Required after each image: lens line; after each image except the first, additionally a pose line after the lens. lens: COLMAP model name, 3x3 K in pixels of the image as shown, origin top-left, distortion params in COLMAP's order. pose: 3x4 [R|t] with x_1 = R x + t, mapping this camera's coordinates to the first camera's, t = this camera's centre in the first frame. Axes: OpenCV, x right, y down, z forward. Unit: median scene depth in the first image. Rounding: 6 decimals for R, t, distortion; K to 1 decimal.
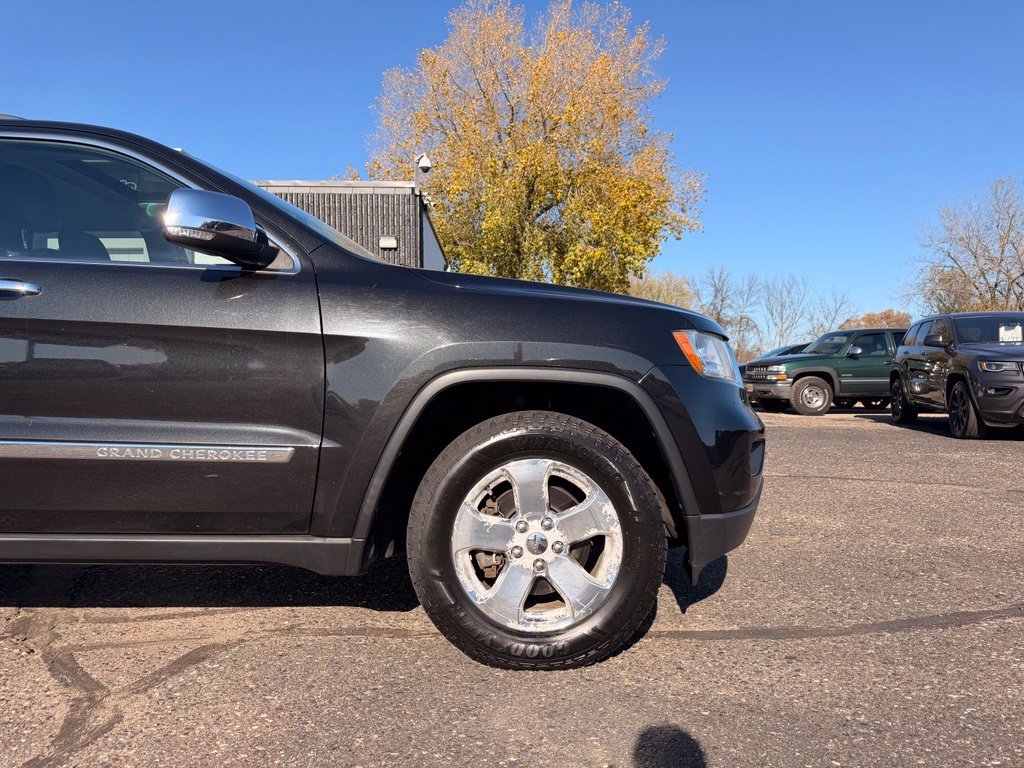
lens RADIAL K [[736.1, 0, 515.8], [0, 736.1, 375.0], [0, 0, 1]] dist [0.079987, -0.119702]
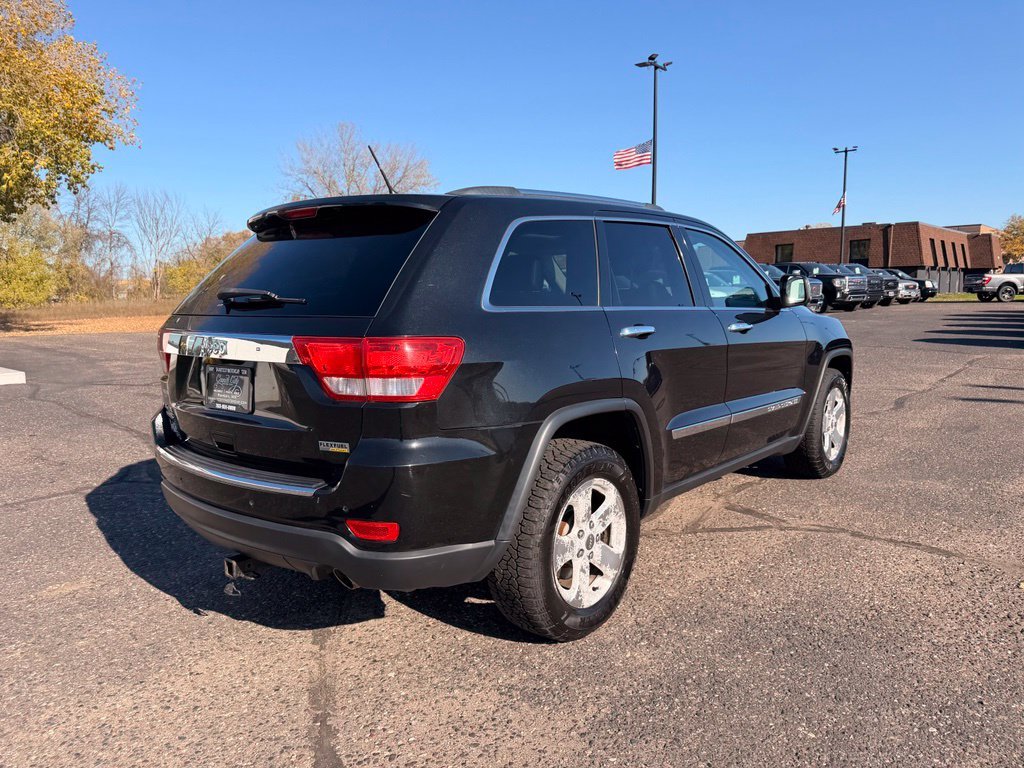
lens RADIAL K [[736.1, 0, 515.8], [0, 736.1, 375.0], [0, 0, 1]] dist [0.079987, -0.119702]
pose [[0.653390, -0.101279, 0.750216, -1.579069], [0.014341, 0.992488, 0.121496, -0.149502], [-0.756885, -0.068625, 0.649935, 0.154352]]
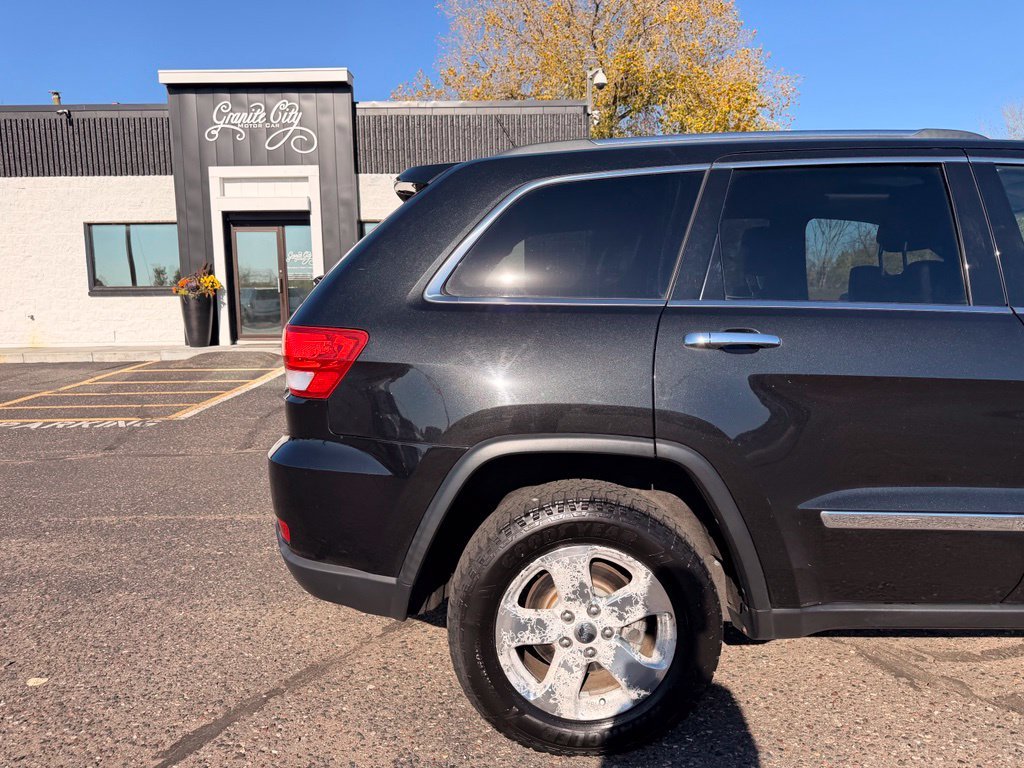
lens RADIAL K [[737.7, 0, 502.2], [0, 737.7, 380.7], [0, 0, 1]] dist [0.042331, -0.048501]
pose [[0.999548, -0.009993, -0.028370, -0.925439], [0.013669, 0.991090, 0.132489, -0.136744], [0.026793, -0.132817, 0.990778, 0.055391]]
